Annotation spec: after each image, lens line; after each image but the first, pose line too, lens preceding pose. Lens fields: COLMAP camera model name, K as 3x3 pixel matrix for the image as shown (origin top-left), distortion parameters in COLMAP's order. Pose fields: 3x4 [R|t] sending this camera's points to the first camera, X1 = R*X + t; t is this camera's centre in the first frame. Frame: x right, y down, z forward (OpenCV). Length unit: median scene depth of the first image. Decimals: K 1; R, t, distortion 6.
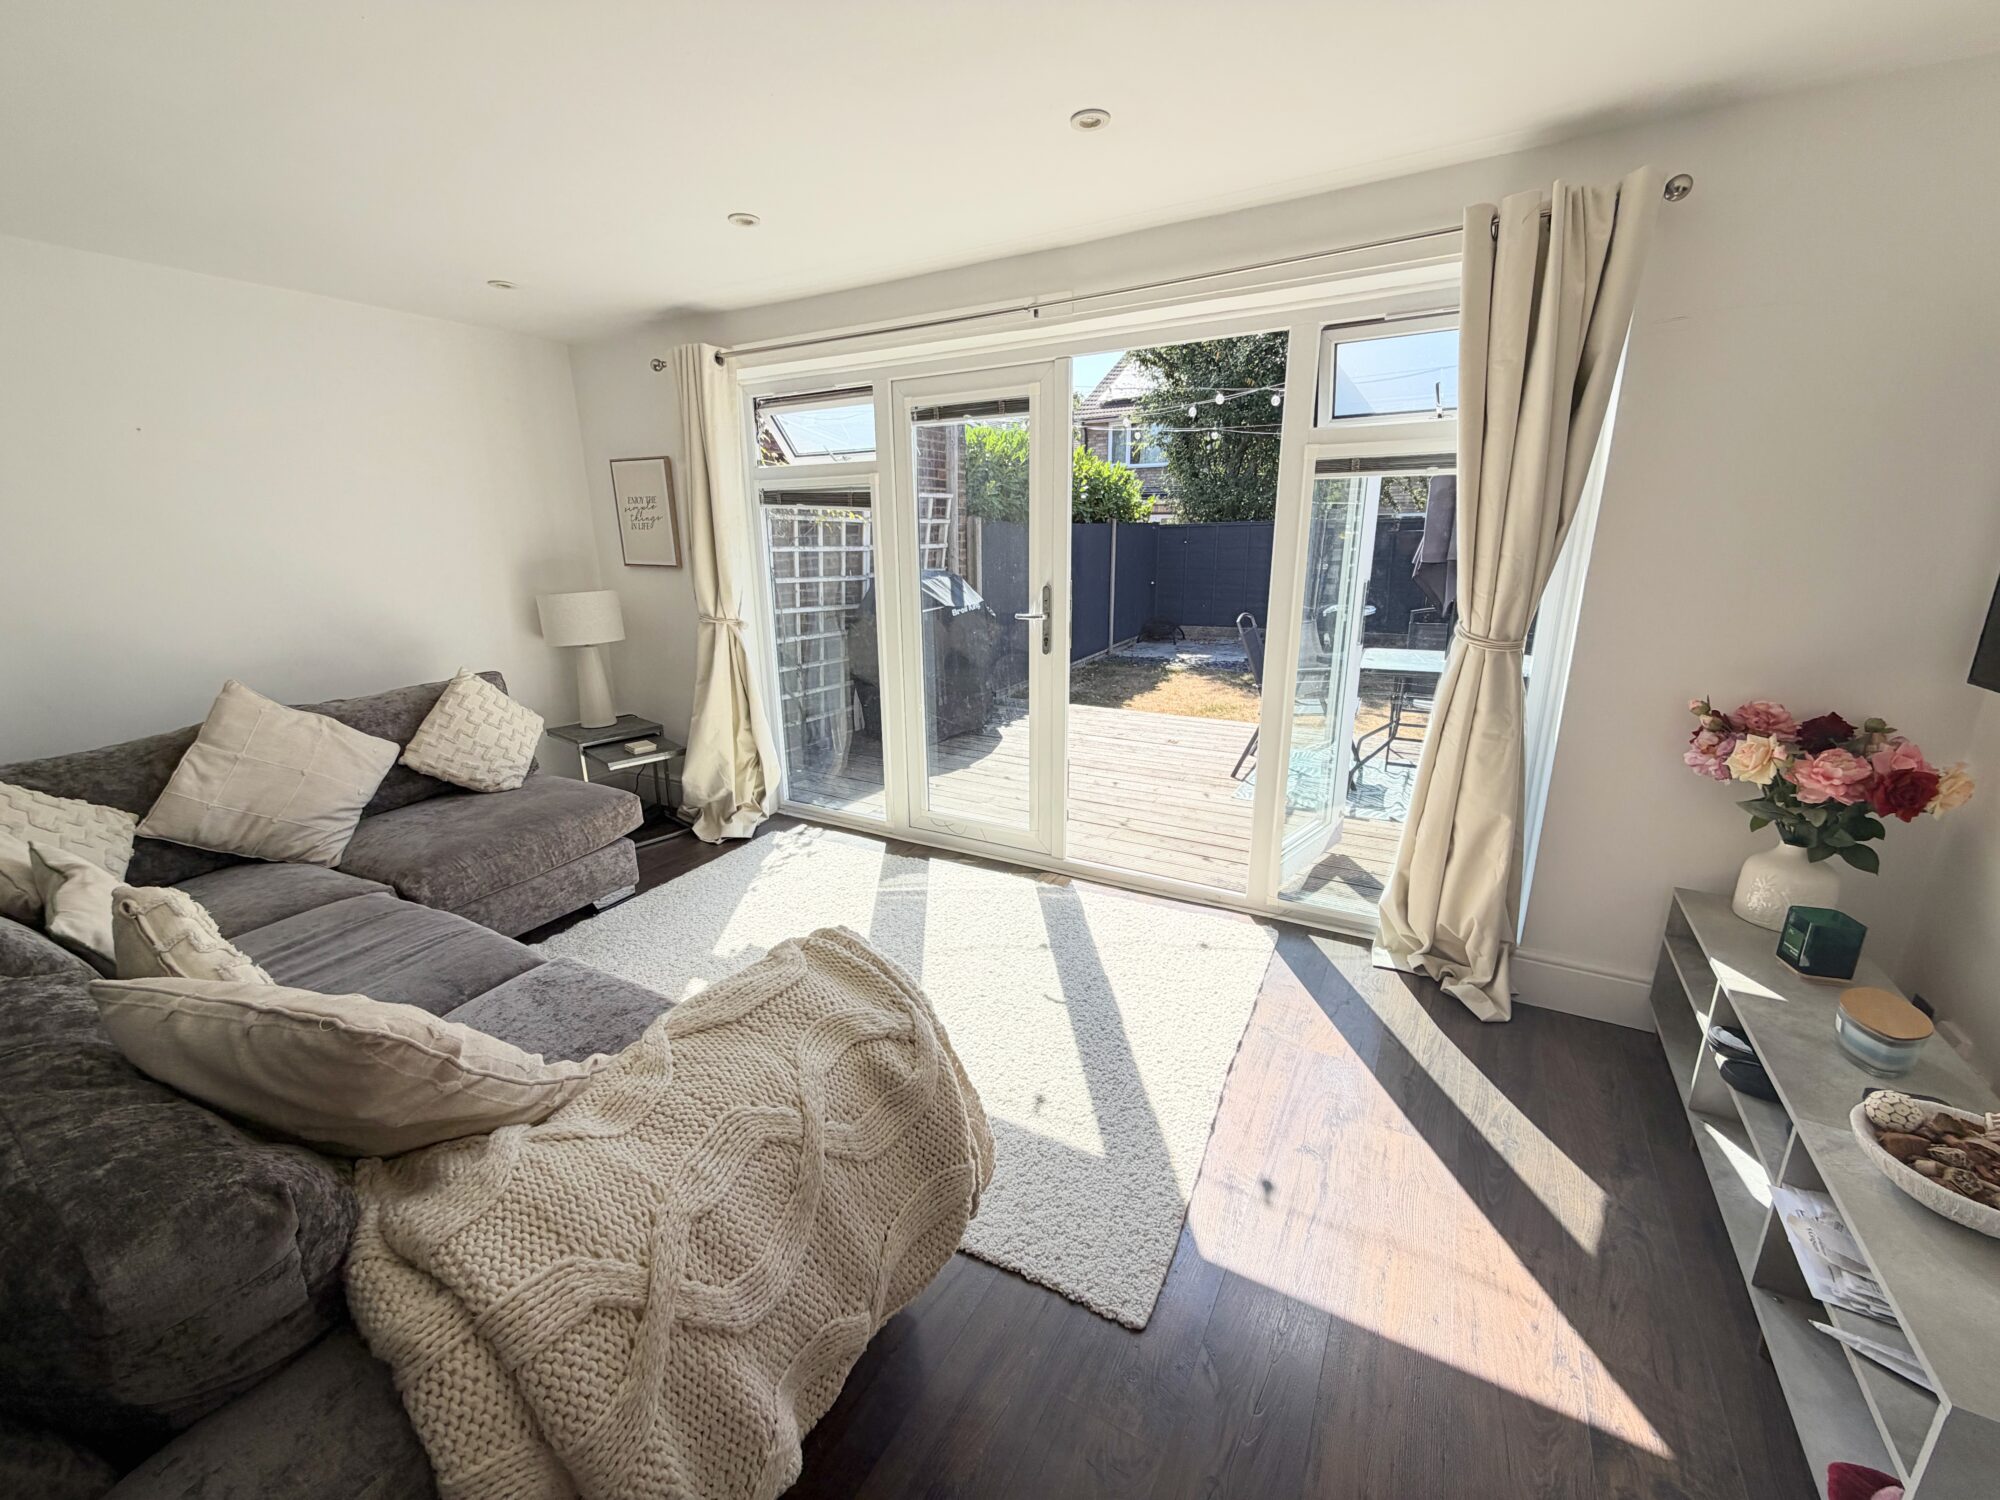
lens RADIAL K [[798.7, 0, 993.6], [0, 798.7, 749.0], [0, 0, 1]] dist [-0.000939, -0.000195]
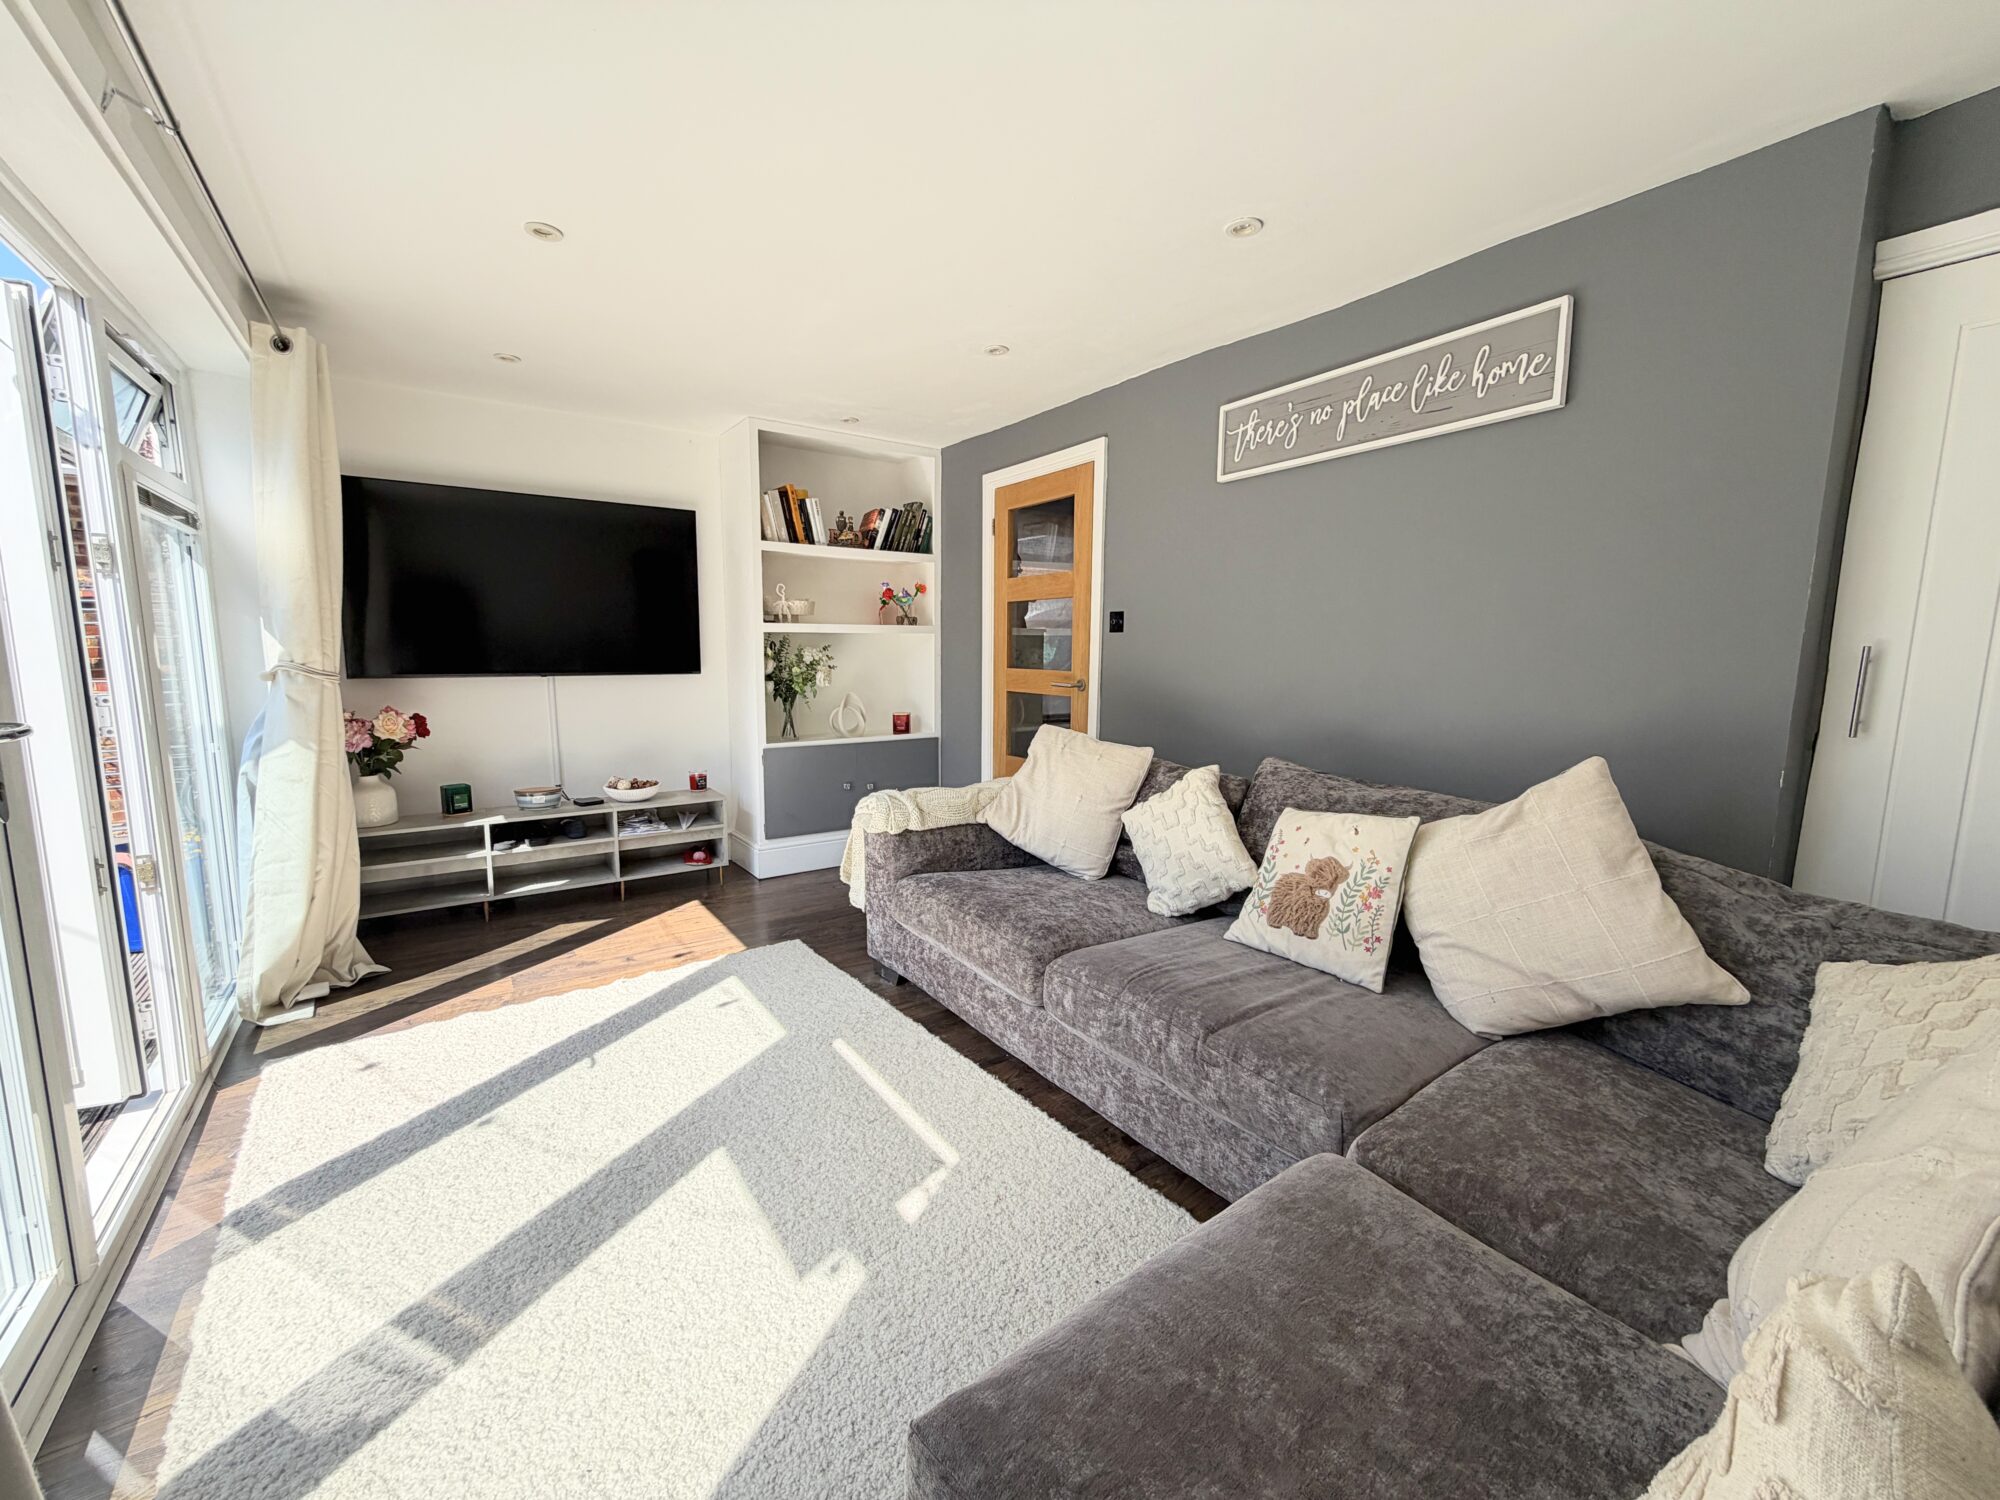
lens RADIAL K [[798.7, 0, 993.6], [0, 798.7, 749.0], [0, 0, 1]] dist [-0.000939, -0.000195]
pose [[-0.905595, -0.054264, 0.420657, -0.911691], [0.110630, 0.927230, 0.357777, -0.391806], [-0.409460, 0.370539, -0.833692, 1.820032]]
